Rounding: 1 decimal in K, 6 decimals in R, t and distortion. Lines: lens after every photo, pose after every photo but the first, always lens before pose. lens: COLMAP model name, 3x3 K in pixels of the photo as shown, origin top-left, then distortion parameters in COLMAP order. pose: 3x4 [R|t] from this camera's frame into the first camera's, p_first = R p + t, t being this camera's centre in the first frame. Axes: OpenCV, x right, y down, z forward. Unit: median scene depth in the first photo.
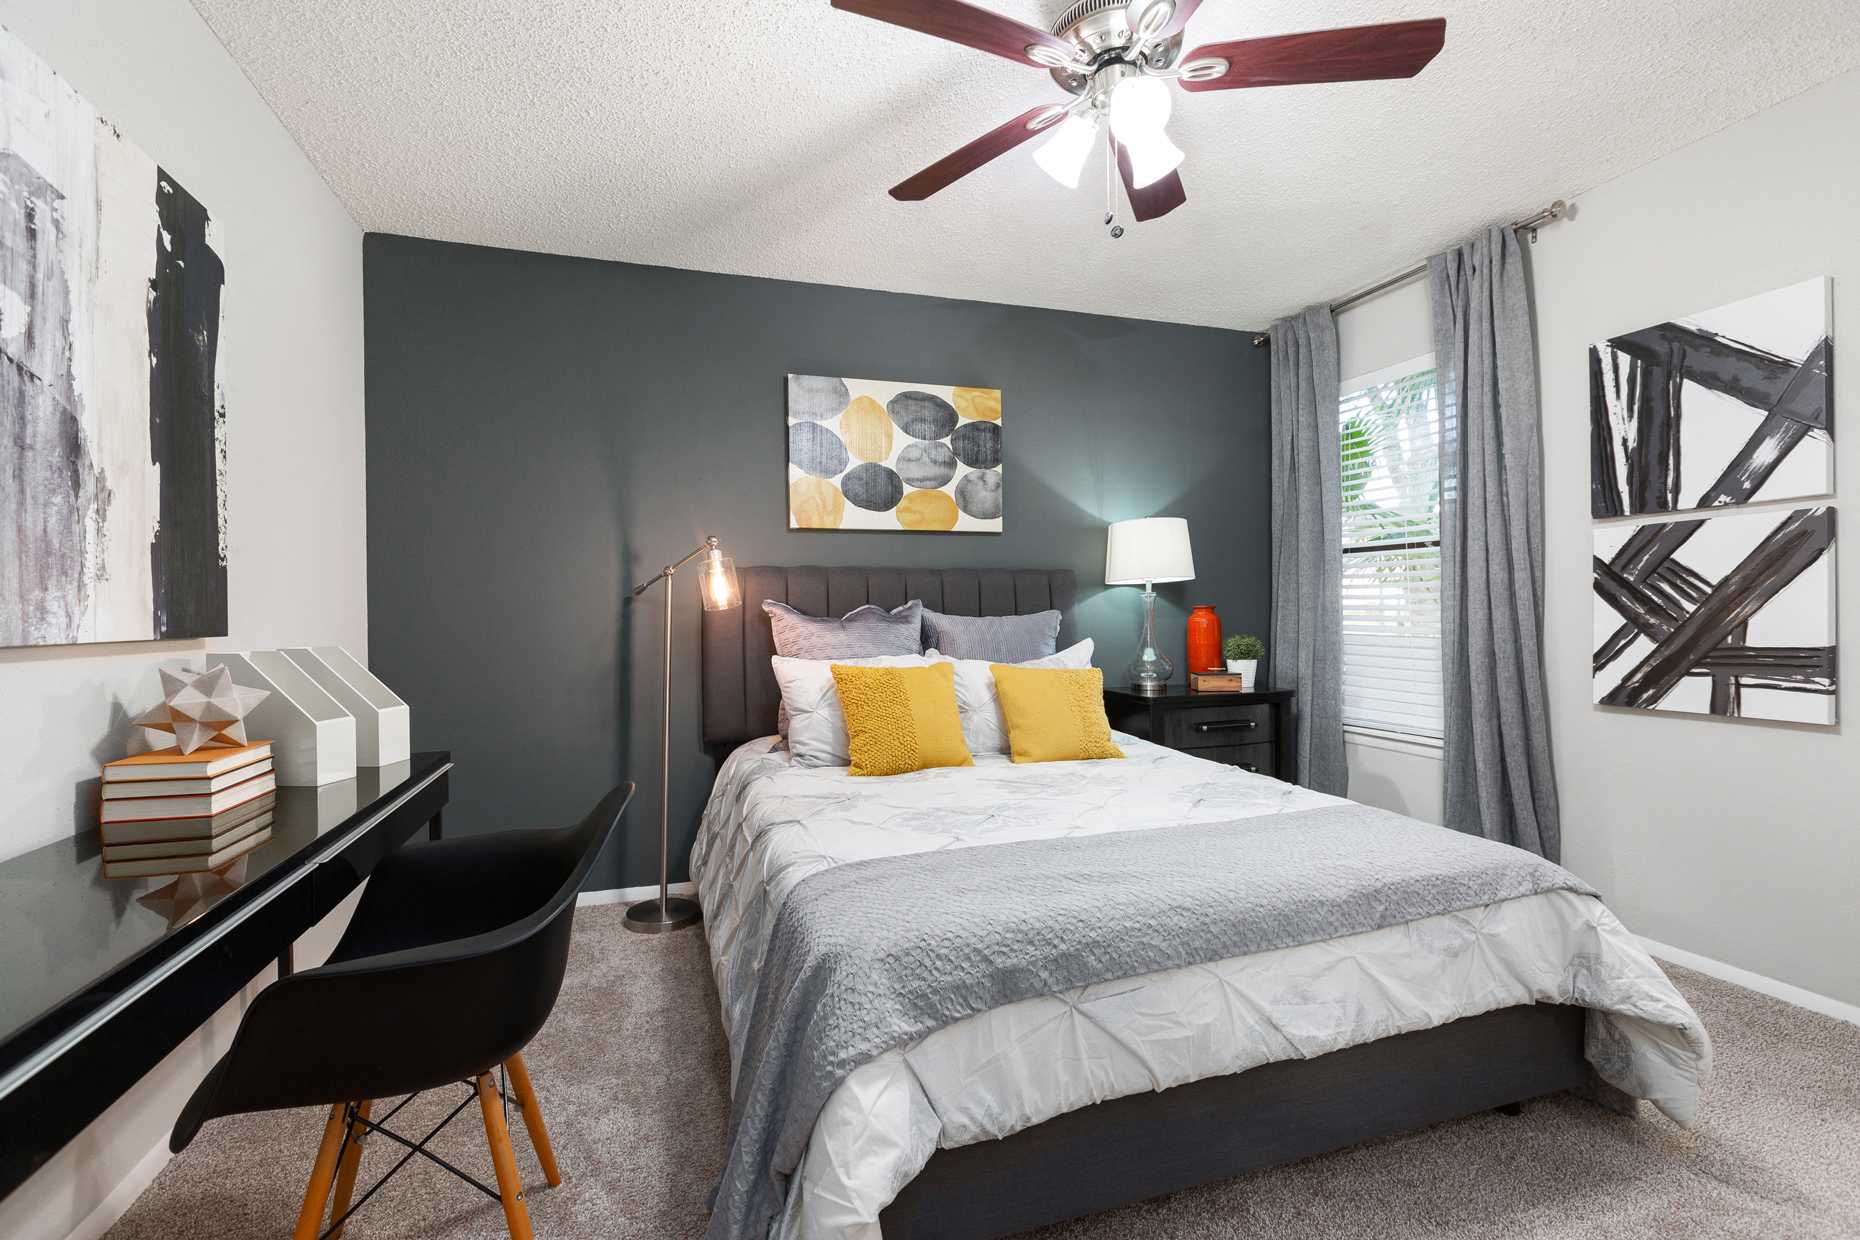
lens RADIAL K [[844.4, 0, 929.7], [0, 844.4, 612.0], [0, 0, 1]] dist [-0.000753, 0.000329]
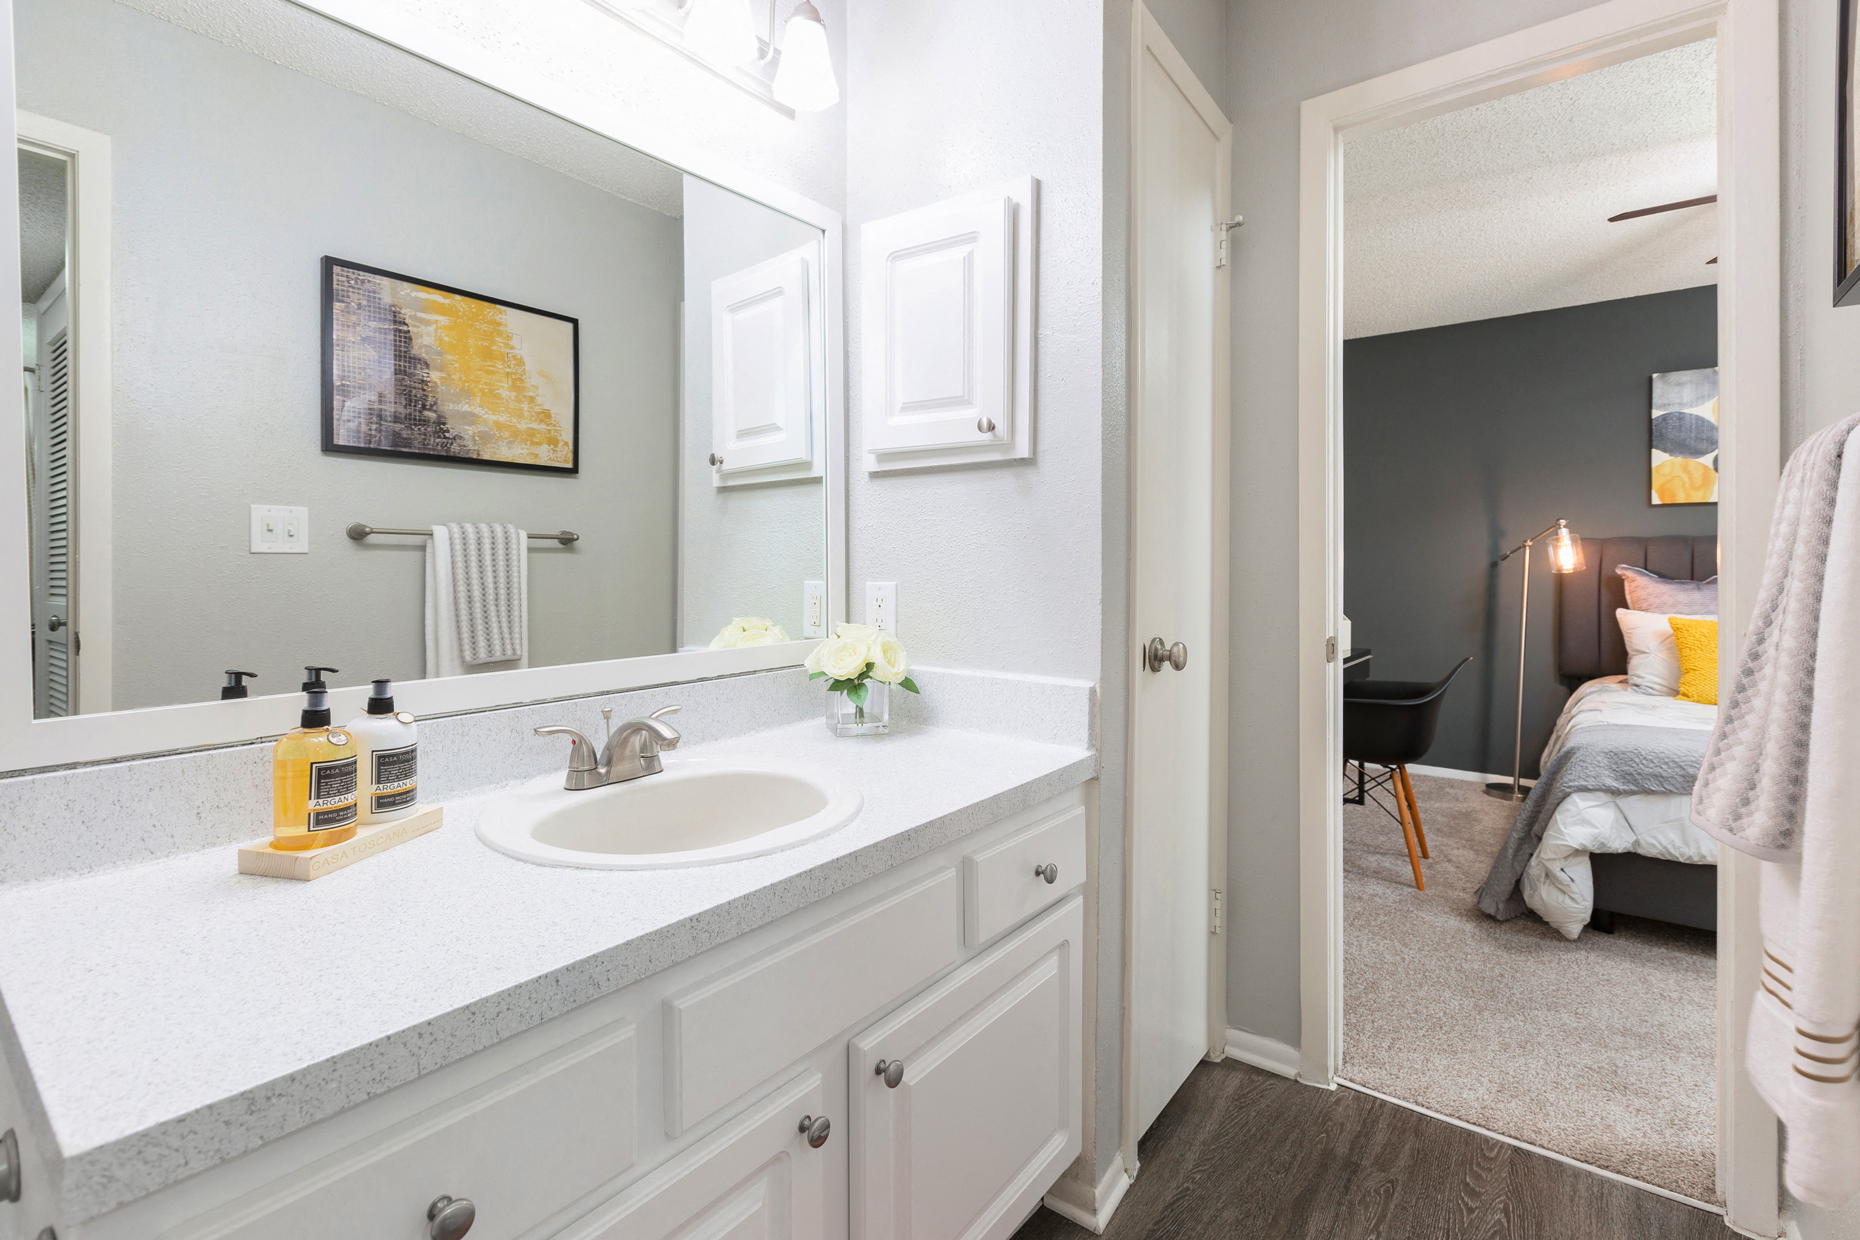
lens RADIAL K [[844.4, 0, 909.4], [0, 844.4, 583.8], [0, 0, 1]] dist [-0.000753, 0.000329]
pose [[0.554673, 0.022381, -0.831767, 0.267184], [-0.009372, 0.999743, 0.020652, -0.002626], [0.832015, -0.003660, 0.554740, -0.572361]]
